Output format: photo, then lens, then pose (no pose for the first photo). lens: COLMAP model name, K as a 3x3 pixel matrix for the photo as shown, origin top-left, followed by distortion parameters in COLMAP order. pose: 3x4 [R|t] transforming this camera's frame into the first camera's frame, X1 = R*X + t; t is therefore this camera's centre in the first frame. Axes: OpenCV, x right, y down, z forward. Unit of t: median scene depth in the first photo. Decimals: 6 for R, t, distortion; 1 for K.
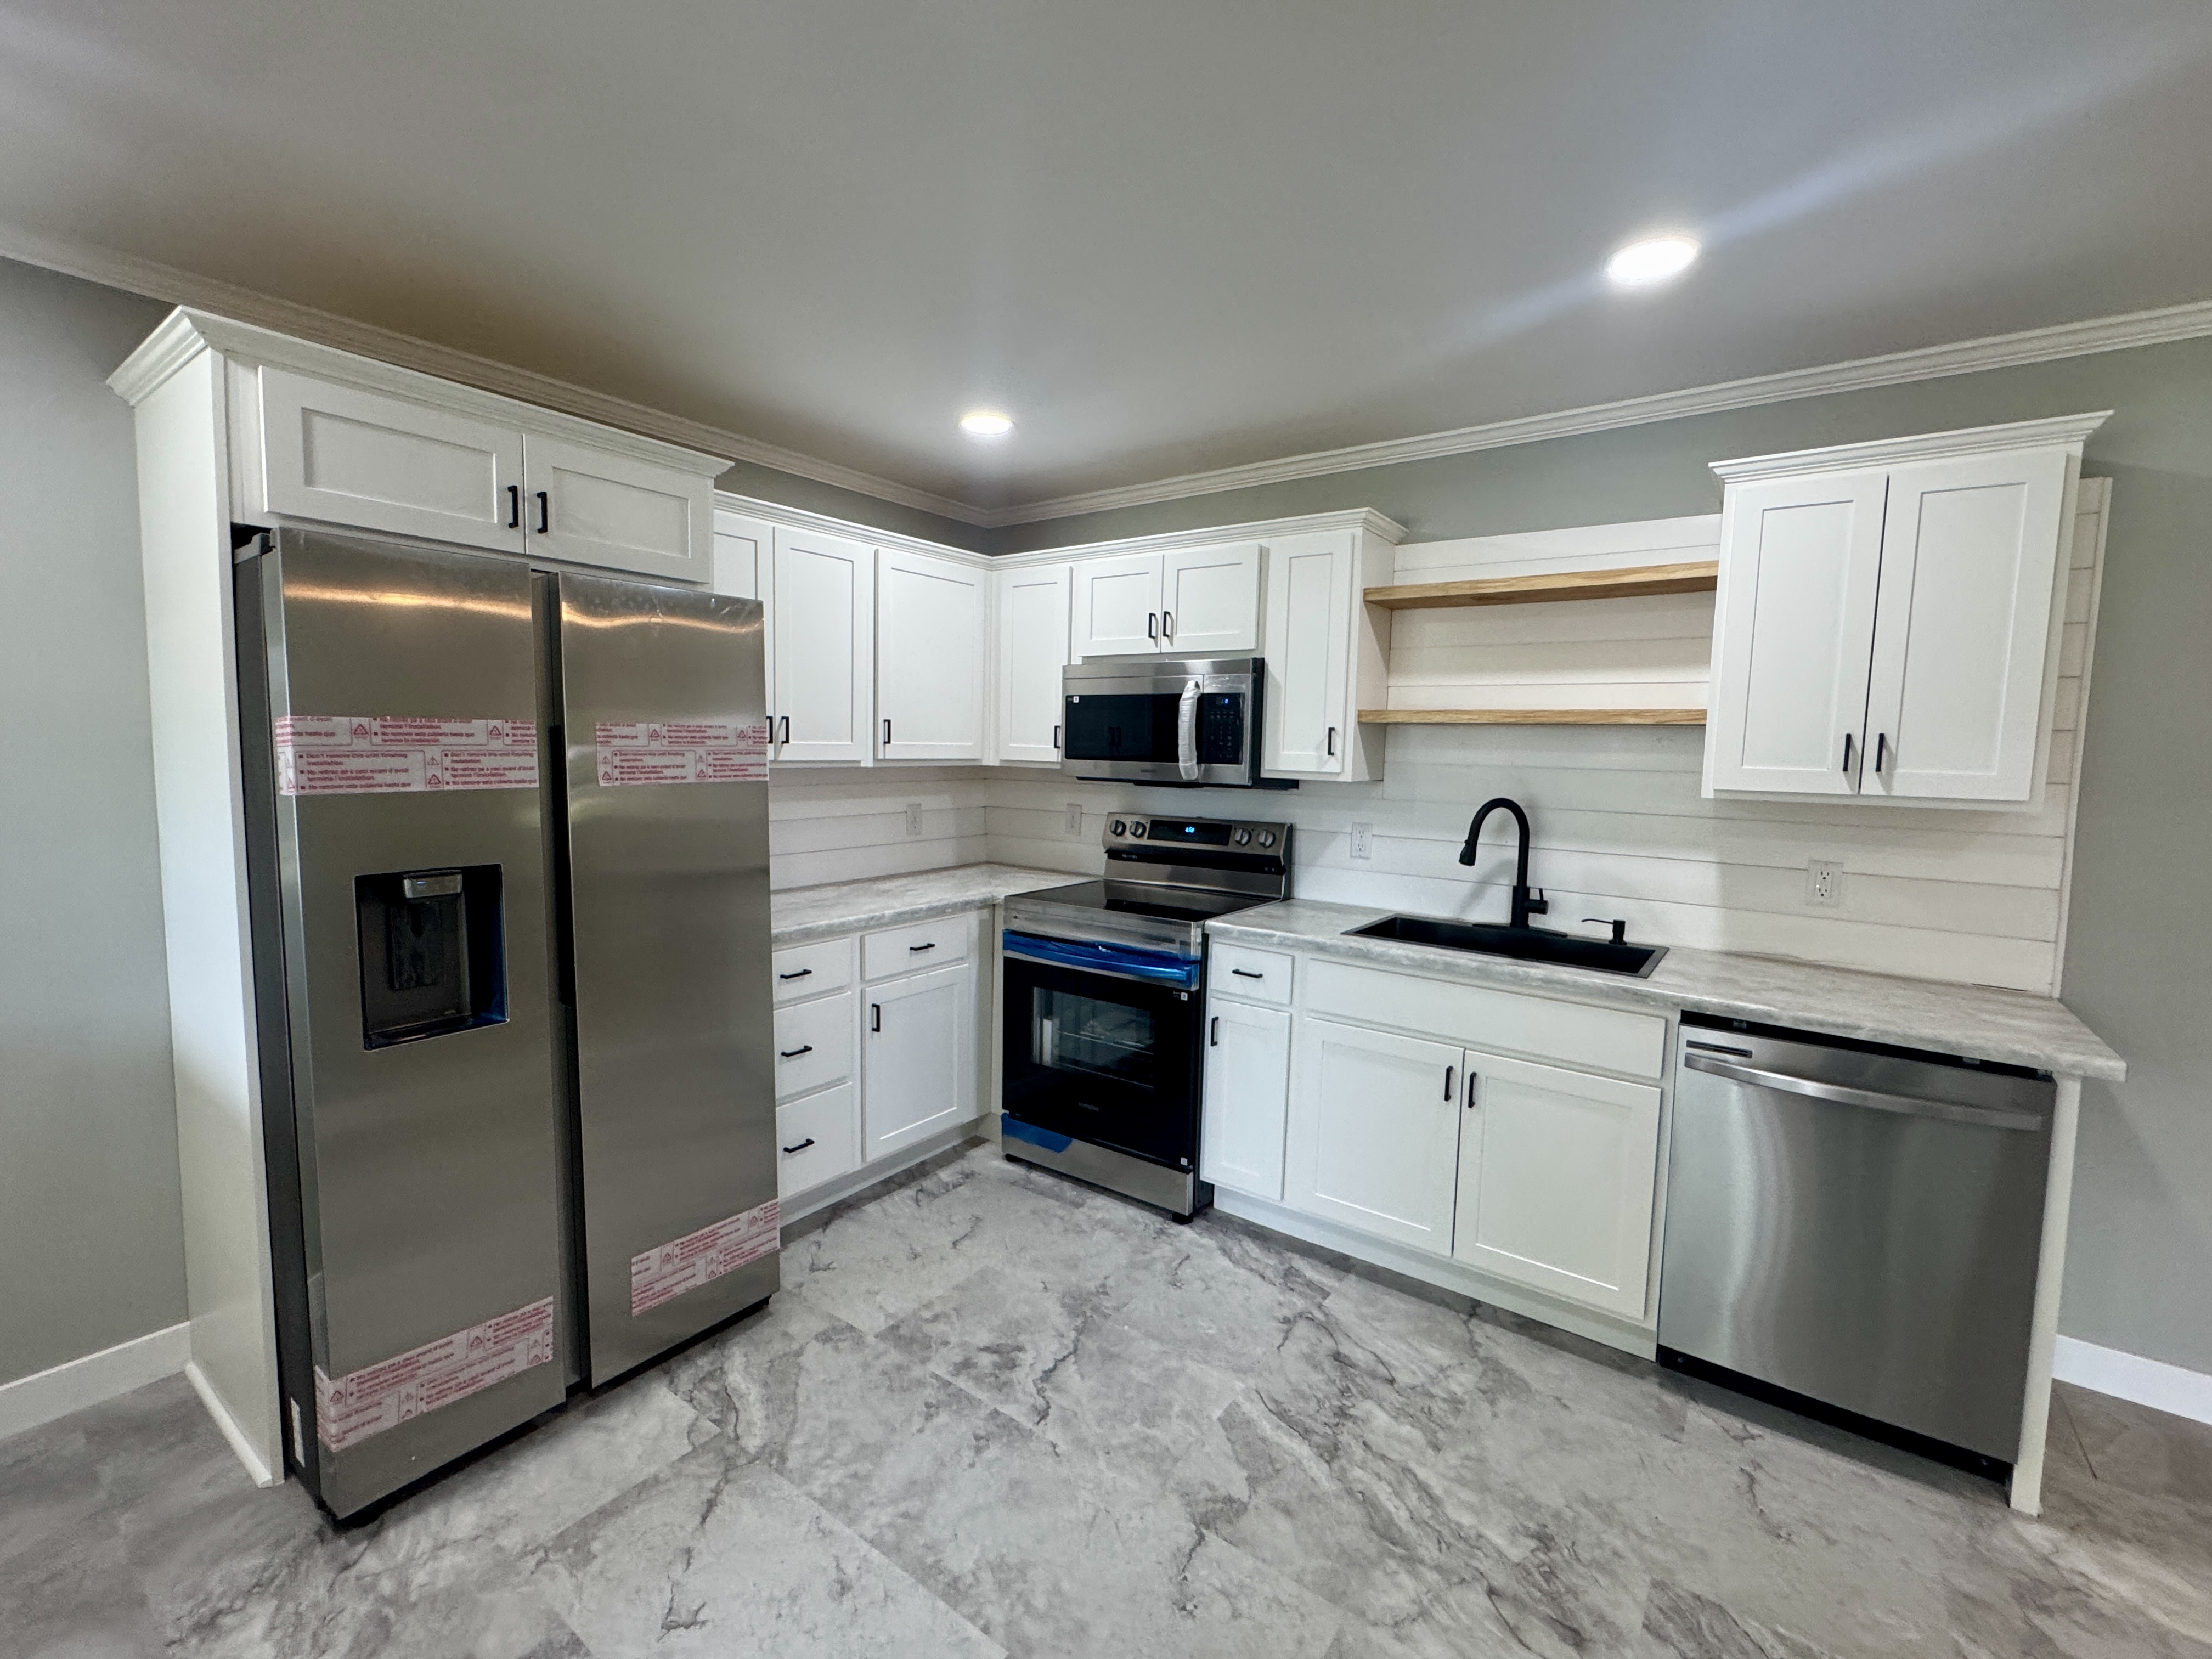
lens RADIAL K [[962.8, 0, 1100.9], [0, 962.8, 824.2], [0, 0, 1]] dist [-0.004797, 0.001169]
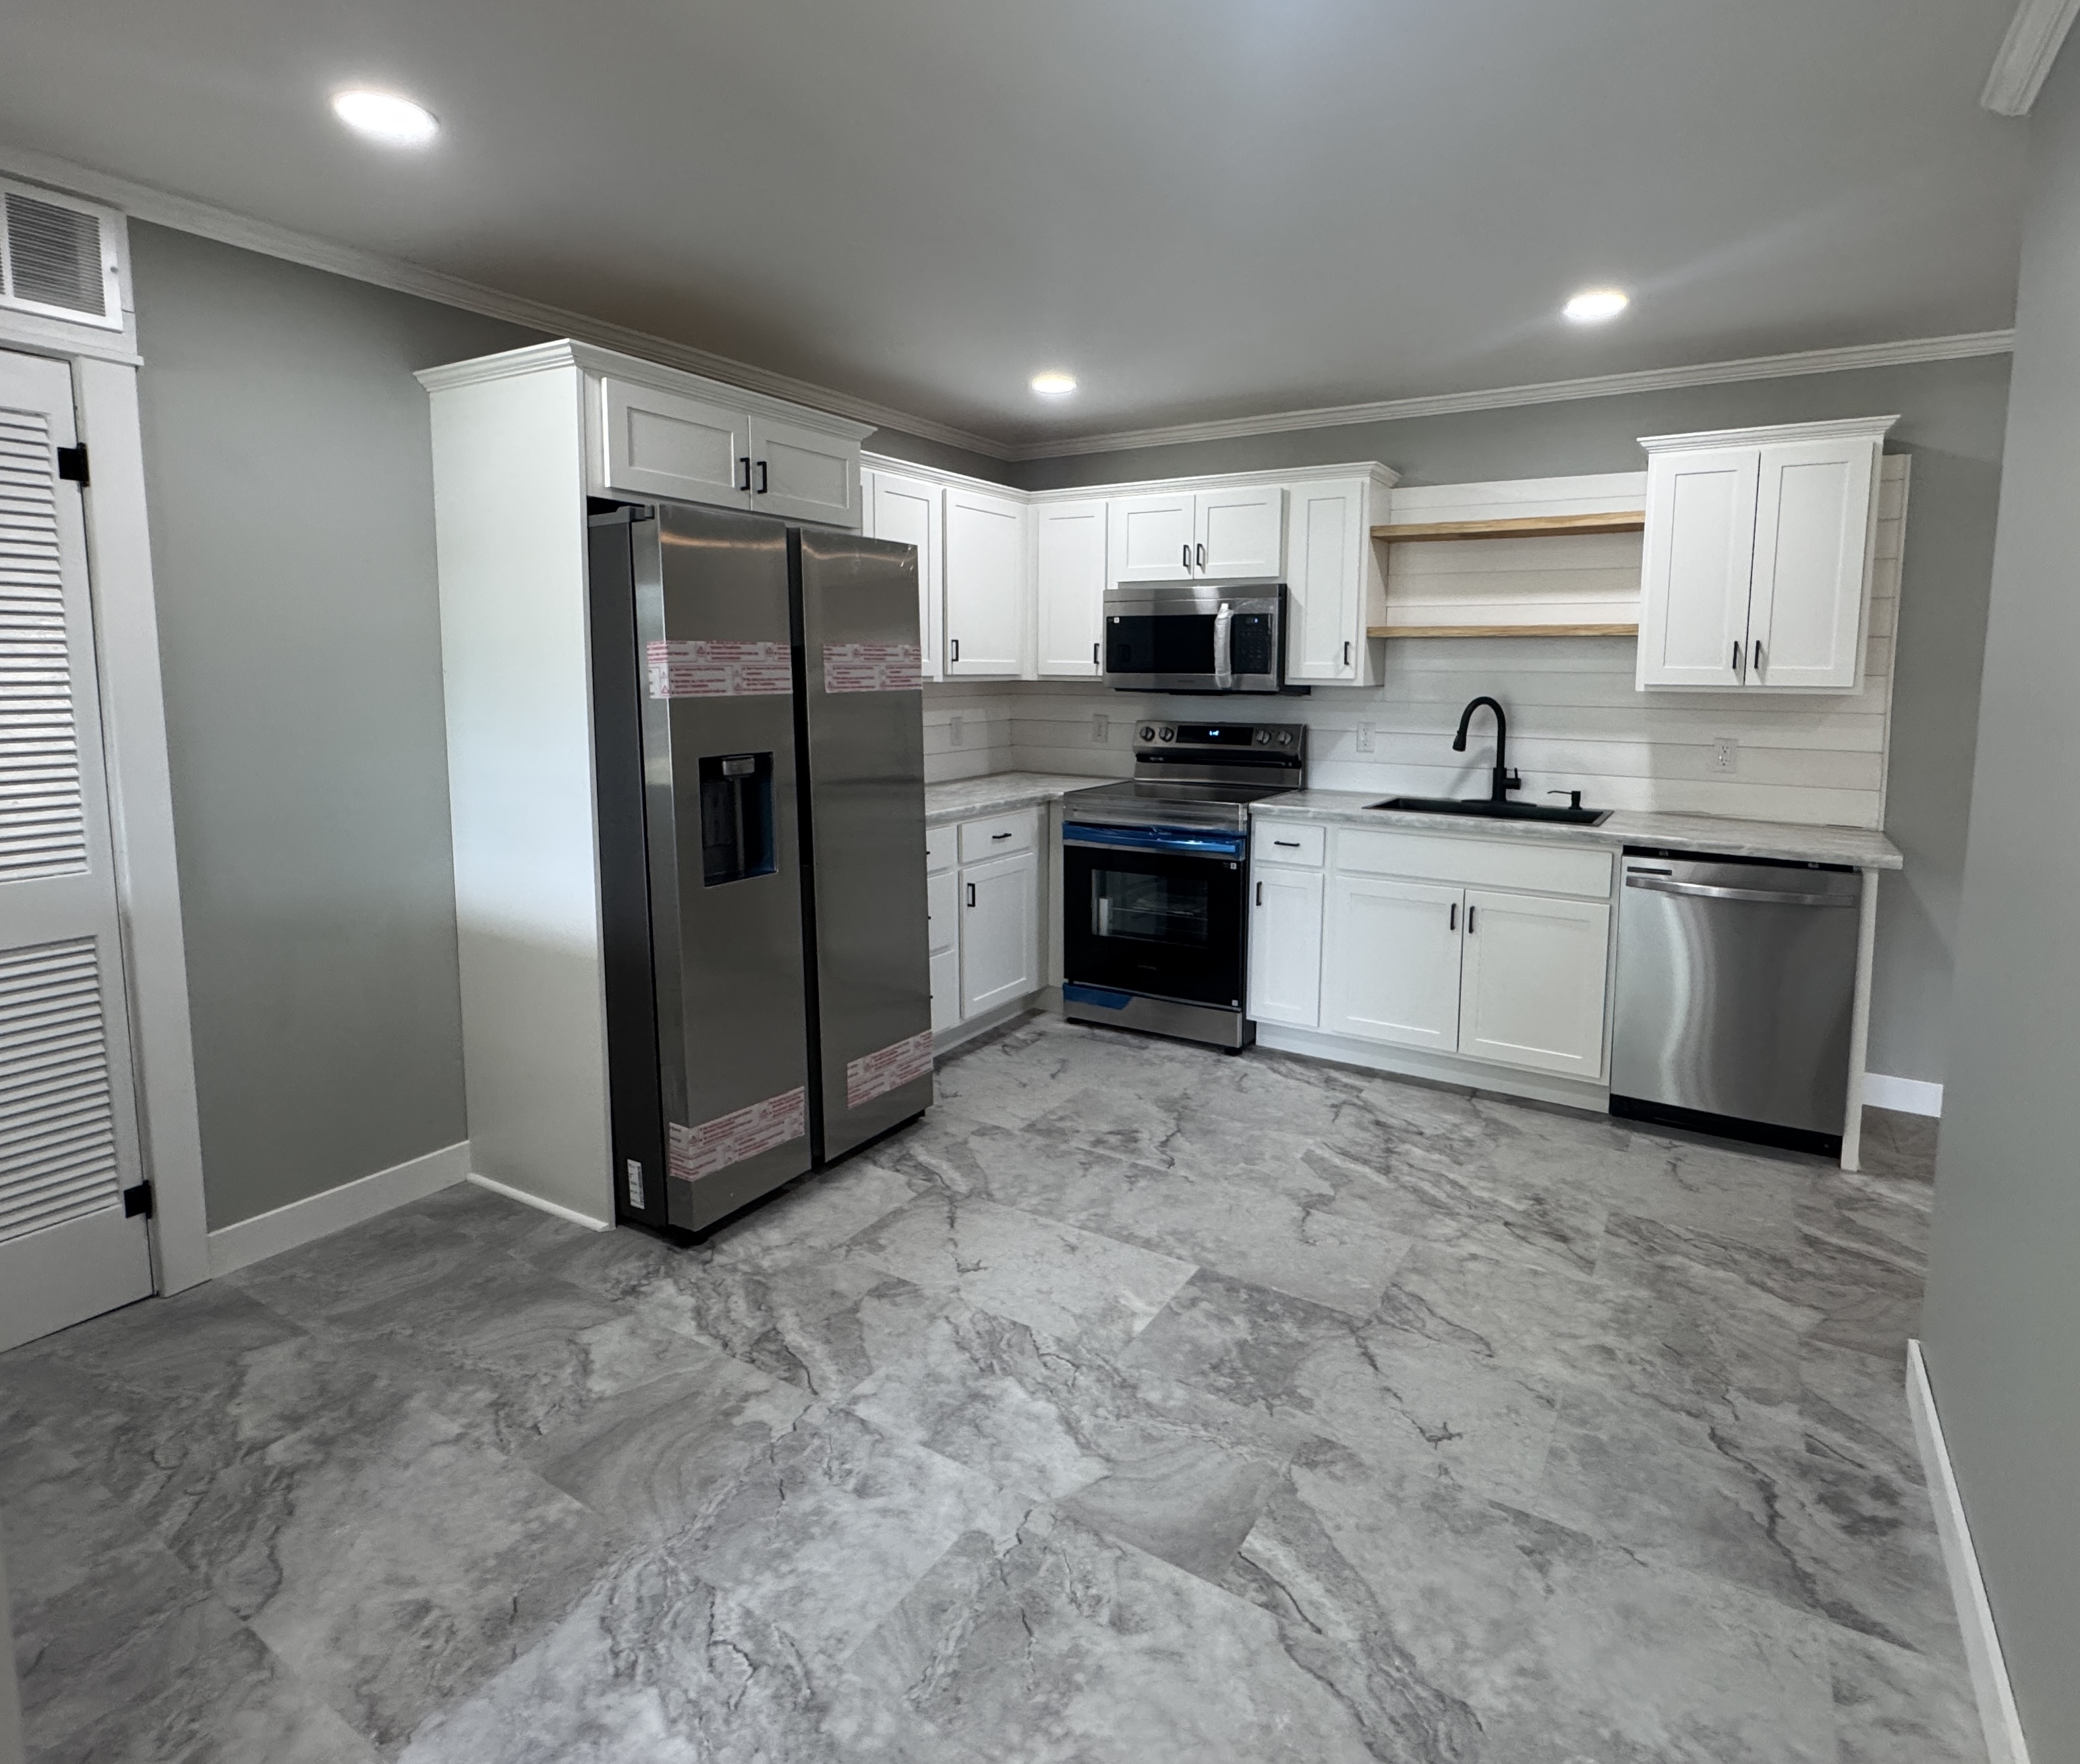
lens RADIAL K [[1111.4, 0, 1097.3], [0, 1111.4, 778.4], [0, 0, 1]] dist [-0.001699, 0.000142]
pose [[0.994688, -0.024350, 0.100017, -0.285424], [0.022629, 0.999576, 0.018302, 0.051366], [-0.100420, -0.015942, 0.994817, -0.478128]]
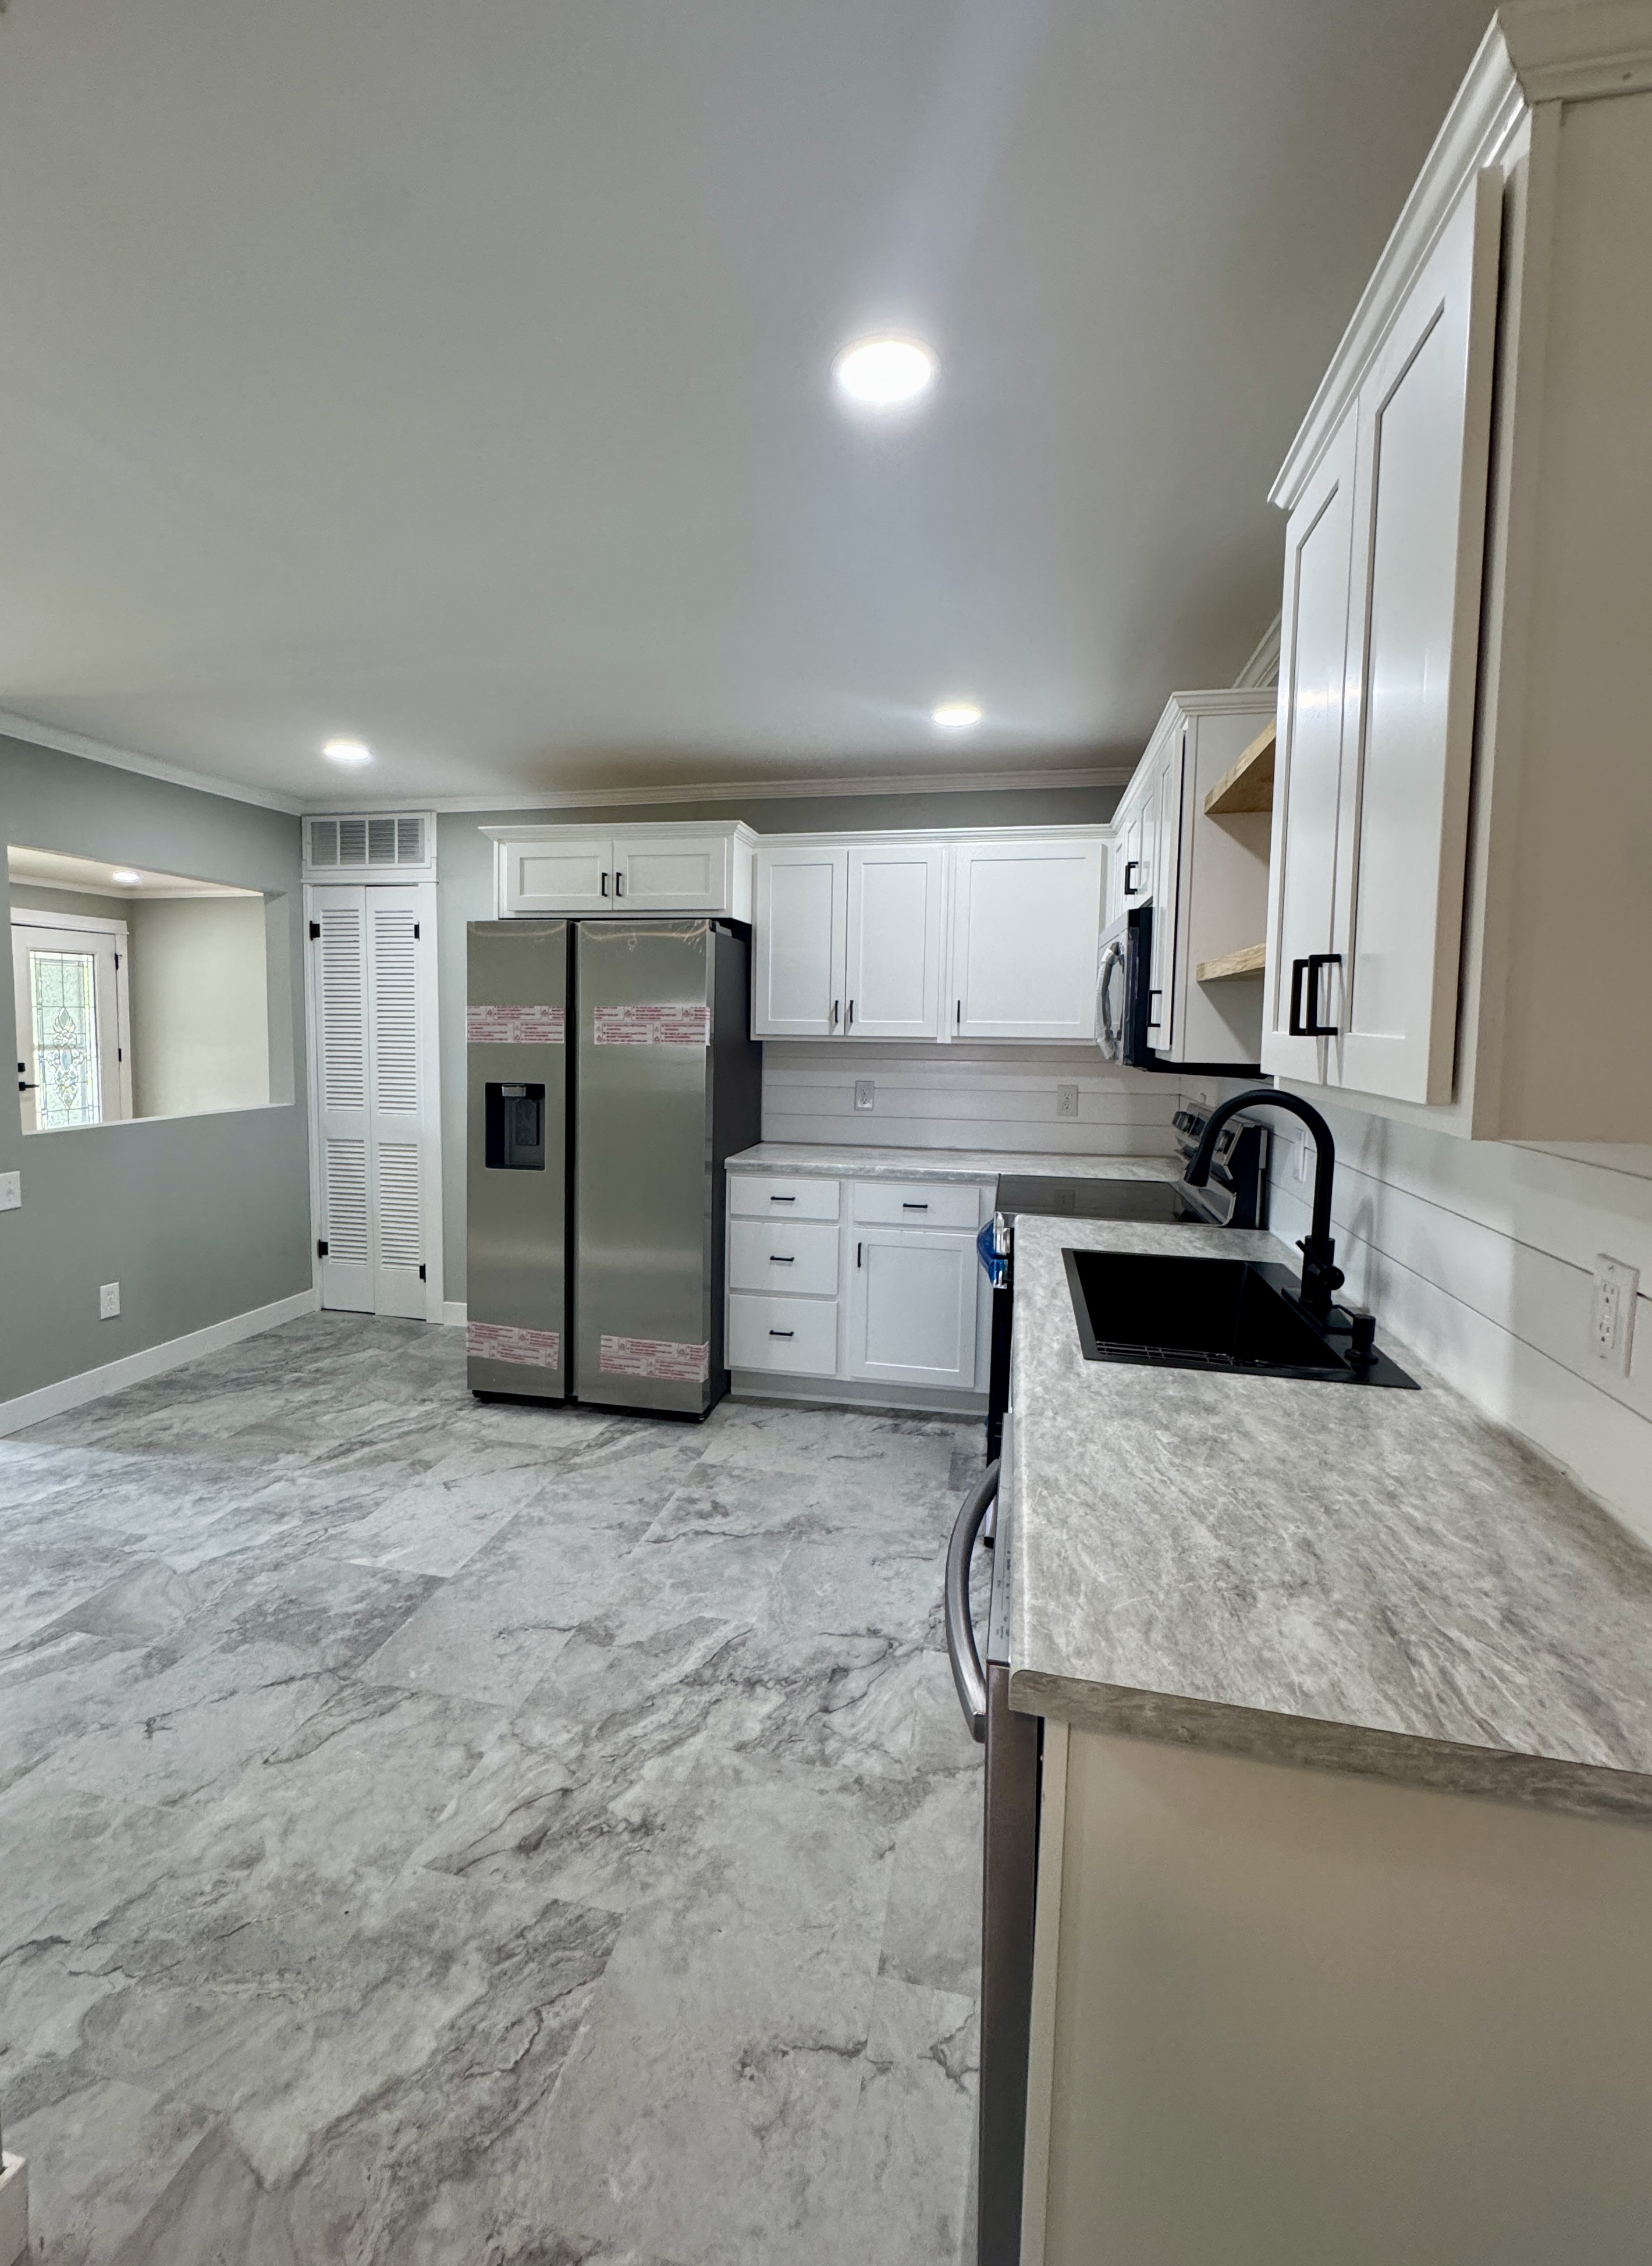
lens RADIAL K [[1009.7, 0, 764.4], [0, 1009.7, 1102.9], [0, 0, 1]] dist [-0.000399, -0.001883]
pose [[0.384059, 0.058753, -0.921437, 1.127298], [-0.082731, 0.996149, 0.029034, -0.012090], [0.919595, 0.065081, 0.387440, 0.545017]]
